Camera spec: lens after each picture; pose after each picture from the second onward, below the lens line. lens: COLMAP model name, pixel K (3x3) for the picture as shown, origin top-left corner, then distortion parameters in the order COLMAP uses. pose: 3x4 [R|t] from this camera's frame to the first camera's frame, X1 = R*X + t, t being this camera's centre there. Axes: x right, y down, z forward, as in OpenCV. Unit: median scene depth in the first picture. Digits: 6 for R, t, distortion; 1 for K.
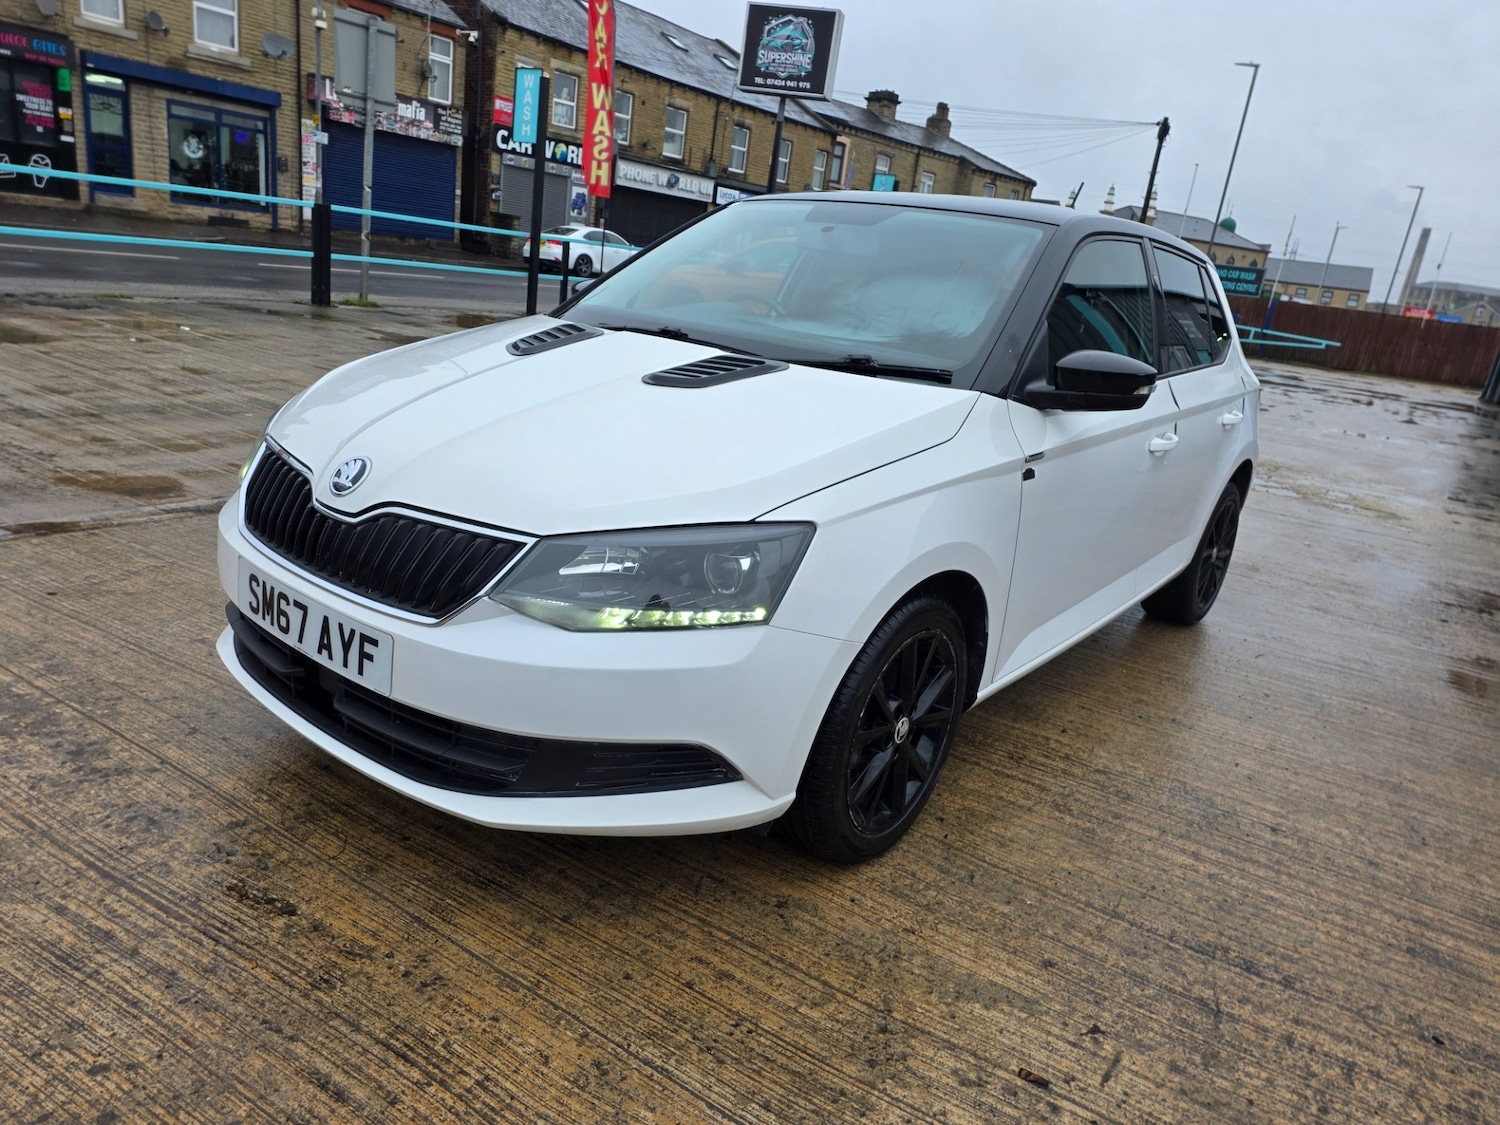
lens RADIAL K [[987.5, 0, 754.3], [0, 987.5, 559.8], [0, 0, 1]] dist [0.057664, -0.036156]
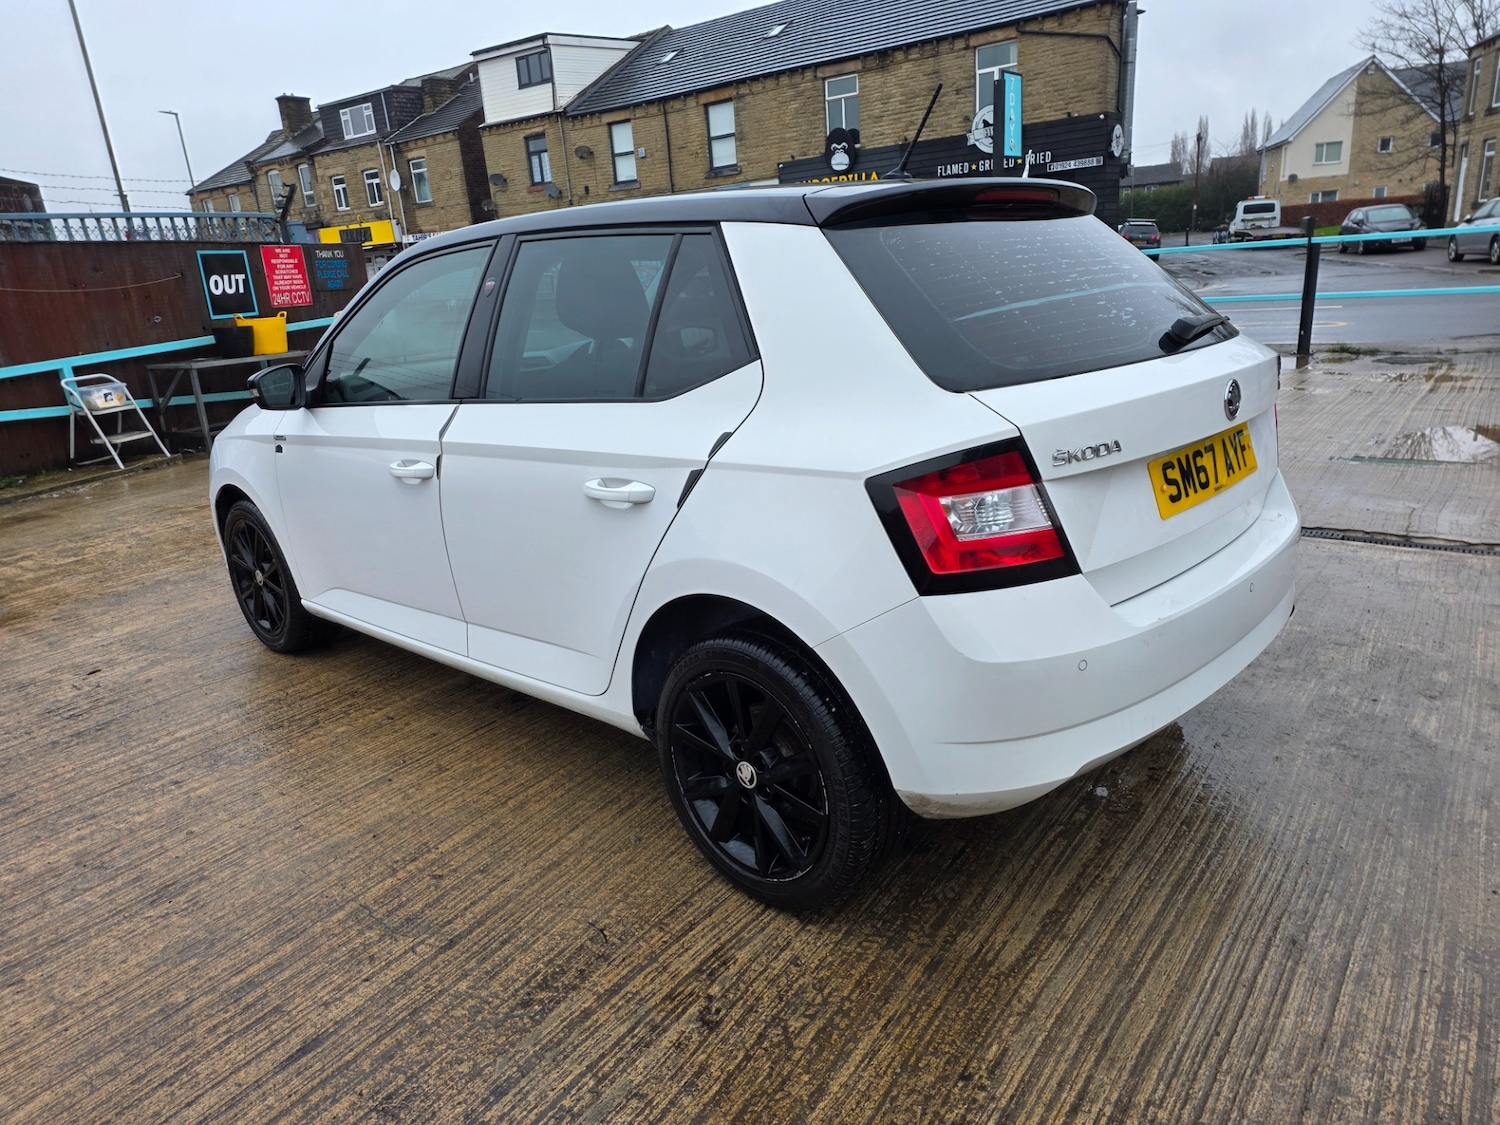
lens RADIAL K [[987.5, 0, 742.6], [0, 987.5, 564.4], [0, 0, 1]] dist [0.057664, -0.036156]
pose [[-0.098028, 0.173407, -0.979959, 1.670627], [-0.235545, 0.952680, 0.192142, -0.365408], [0.966907, 0.249660, -0.052544, 1.773607]]
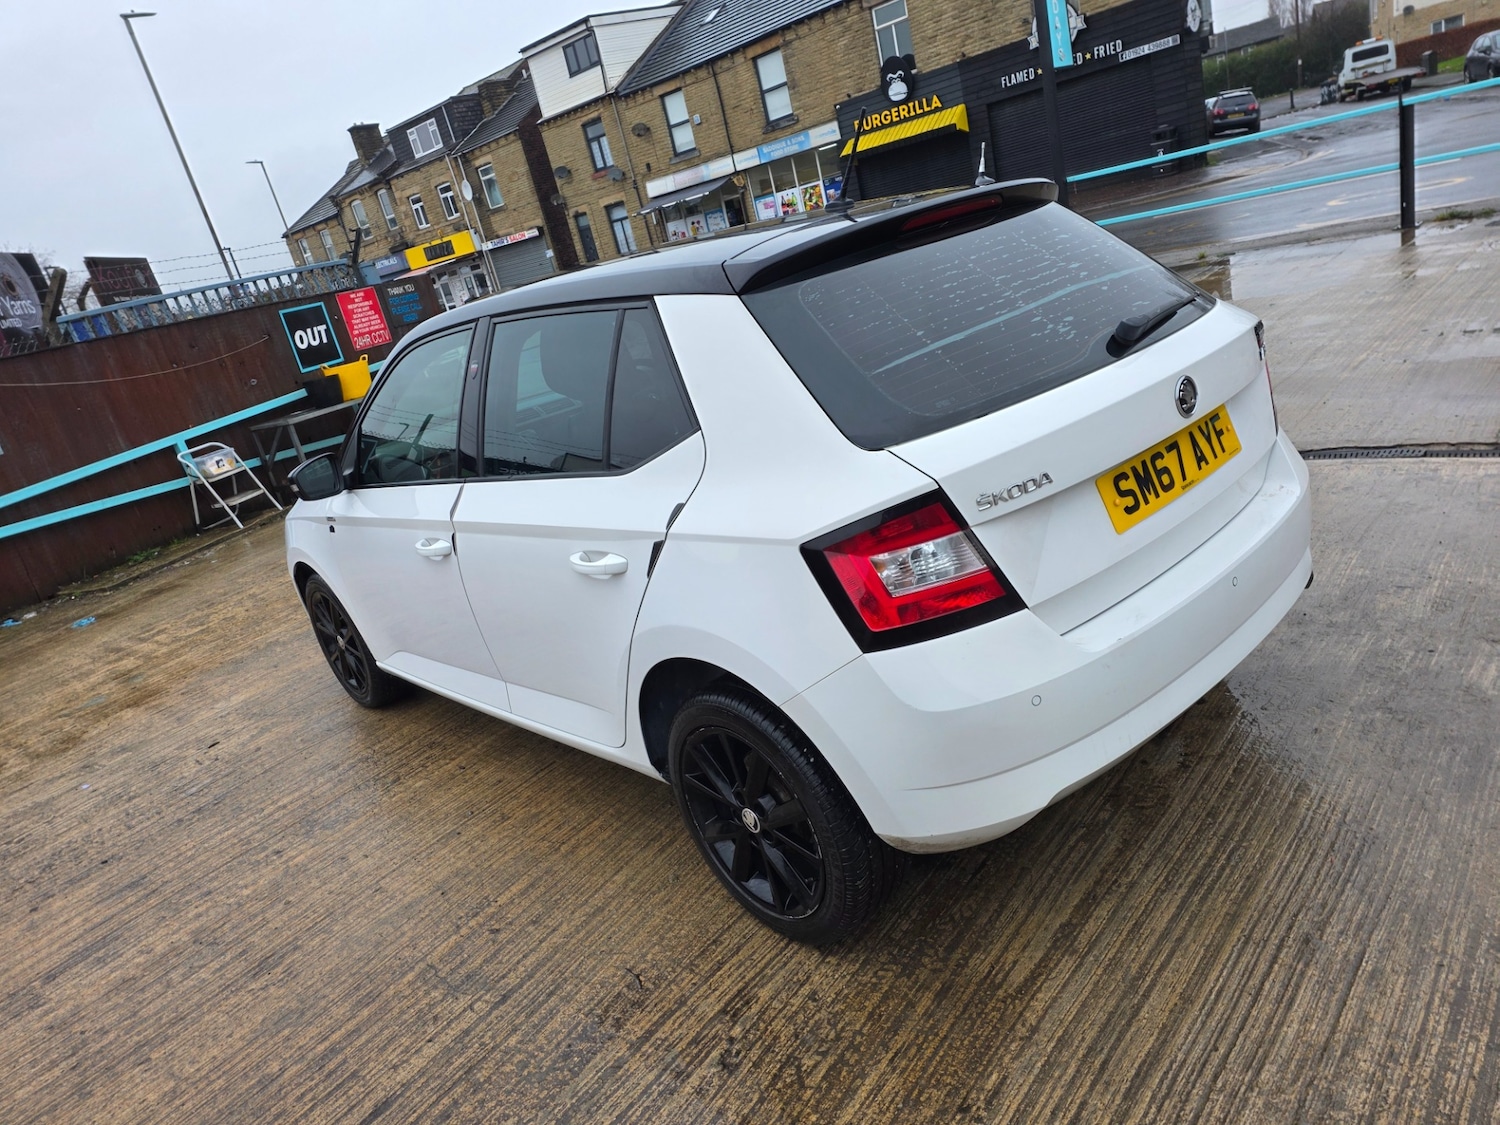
lens RADIAL K [[987.5, 0, 744.0], [0, 987.5, 565.0], [0, 0, 1]] dist [0.057664, -0.036156]
pose [[-0.187215, 0.236253, -0.953486, 1.661728], [-0.082088, 0.963490, 0.254850, -0.483719], [0.978883, 0.125982, -0.160986, 1.892512]]
